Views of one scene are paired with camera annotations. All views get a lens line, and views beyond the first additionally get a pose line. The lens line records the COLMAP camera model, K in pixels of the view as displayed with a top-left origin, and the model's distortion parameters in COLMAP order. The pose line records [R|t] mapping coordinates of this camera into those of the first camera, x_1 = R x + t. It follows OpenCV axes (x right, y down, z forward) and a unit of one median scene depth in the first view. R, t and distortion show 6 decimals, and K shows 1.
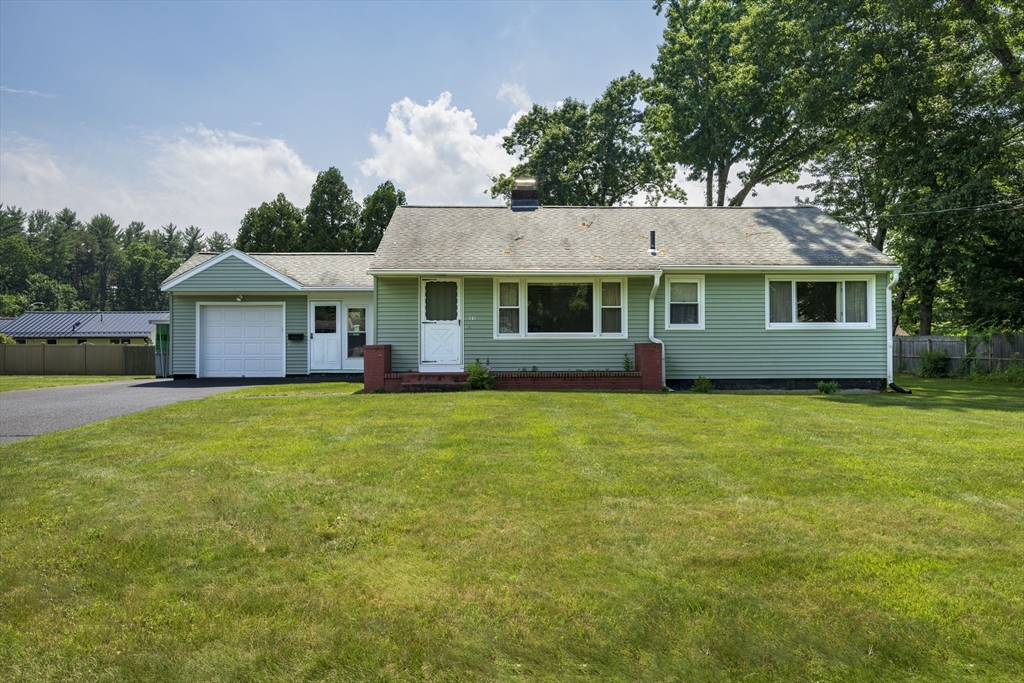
lens RADIAL K [[719.1, 0, 516.6], [0, 719.1, 335.0], [0, 0, 1]] dist [0.000356, 0.000543]
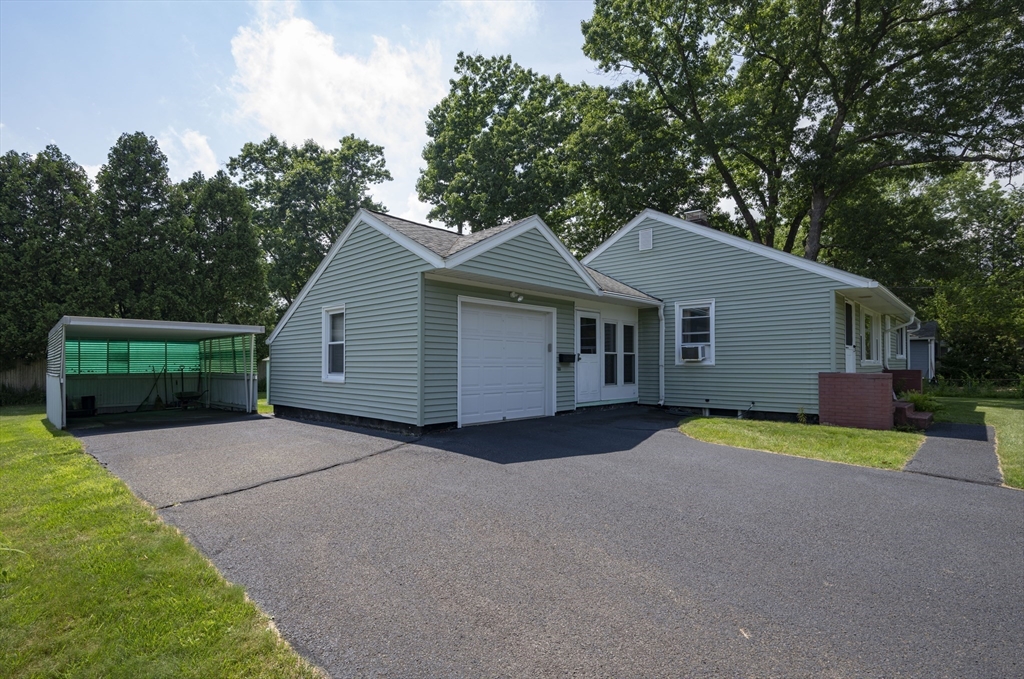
lens RADIAL K [[490.8, 0, 477.3], [0, 490.8, 356.6], [0, 0, 1]] dist [0.001058, 0.000054]
pose [[0.713767, 0.013919, 0.700244, -0.873047], [-0.020356, 0.999792, 0.000876, 0.003065], [-0.700087, -0.014880, 0.713903, 0.867098]]
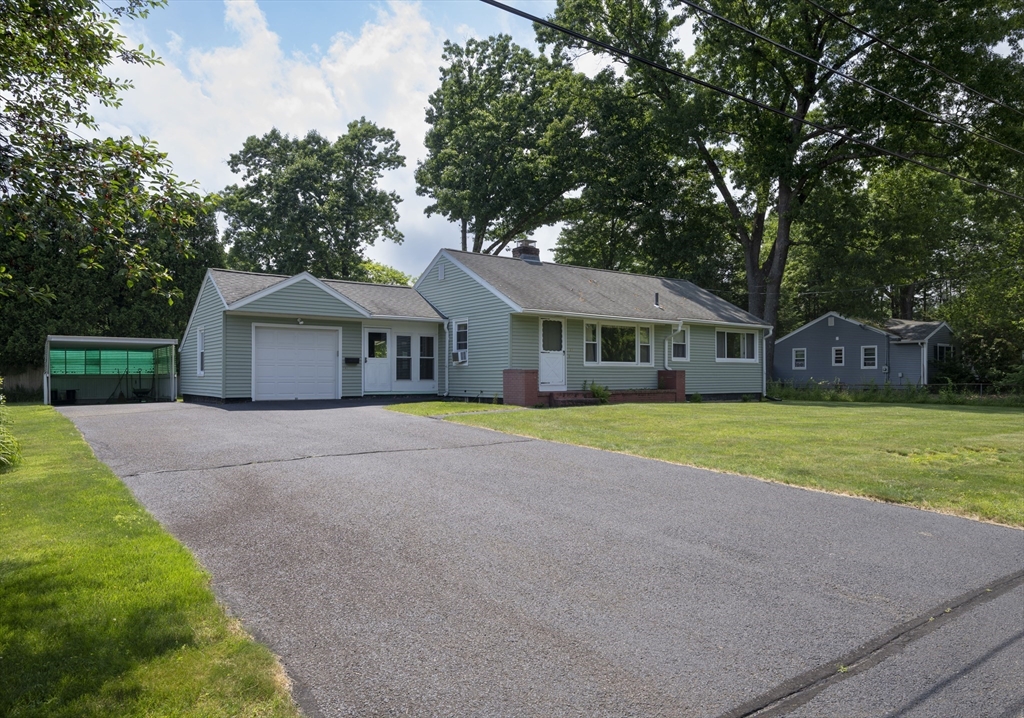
lens RADIAL K [[694.8, 0, 514.1], [0, 694.8, 365.2], [0, 0, 1]] dist [0.007534, 0.000803]
pose [[0.813639, 0.013609, 0.581211, -0.863899], [-0.018155, 0.999833, 0.002004, 0.003793], [-0.581087, -0.012183, 0.813750, 0.032440]]
